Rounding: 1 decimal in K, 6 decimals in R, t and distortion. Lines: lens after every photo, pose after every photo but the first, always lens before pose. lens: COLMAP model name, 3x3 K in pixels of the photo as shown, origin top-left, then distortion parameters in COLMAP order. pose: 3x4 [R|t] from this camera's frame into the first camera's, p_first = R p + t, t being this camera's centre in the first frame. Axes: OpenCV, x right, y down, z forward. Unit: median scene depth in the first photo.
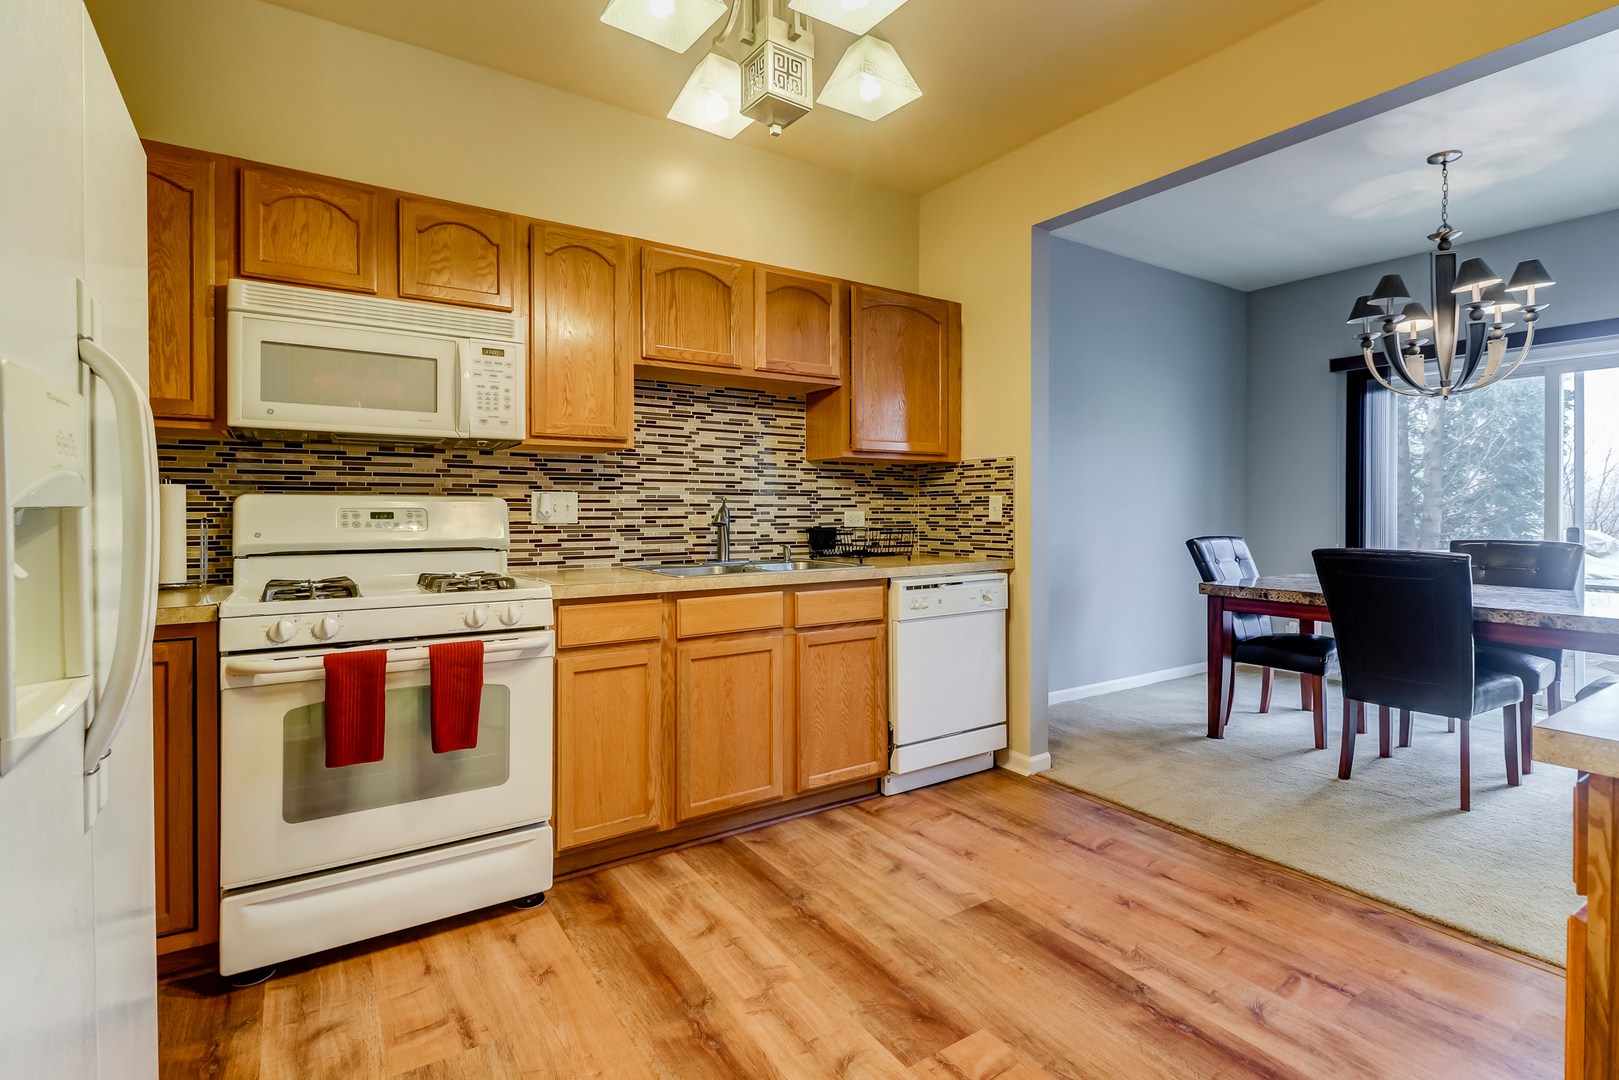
lens RADIAL K [[771.8, 0, 825.6], [0, 771.8, 511.6], [0, 0, 1]] dist [0.011226, -0.007321]
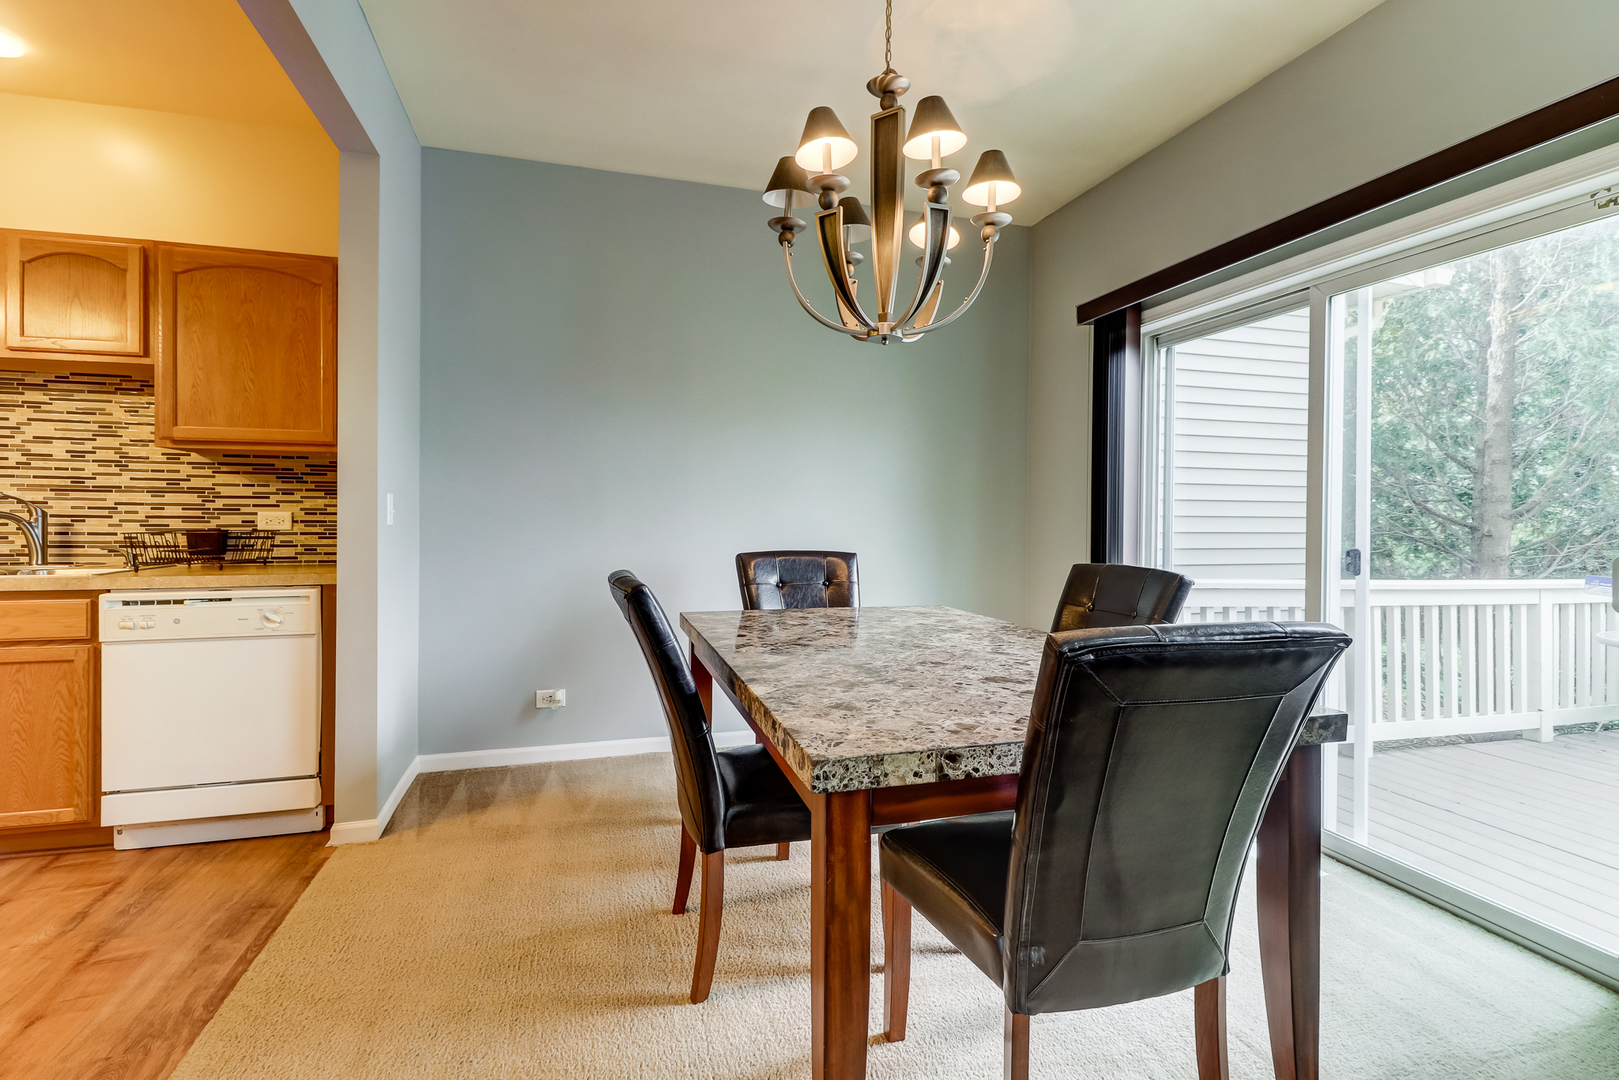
lens RADIAL K [[771.8, 0, 826.8], [0, 771.8, 516.9], [0, 0, 1]] dist [0.011226, -0.007321]
pose [[0.955383, 0.008219, -0.295256, 0.979730], [-0.009625, 0.999948, -0.003310, 0.002509], [0.295214, 0.006004, 0.955412, 0.392043]]
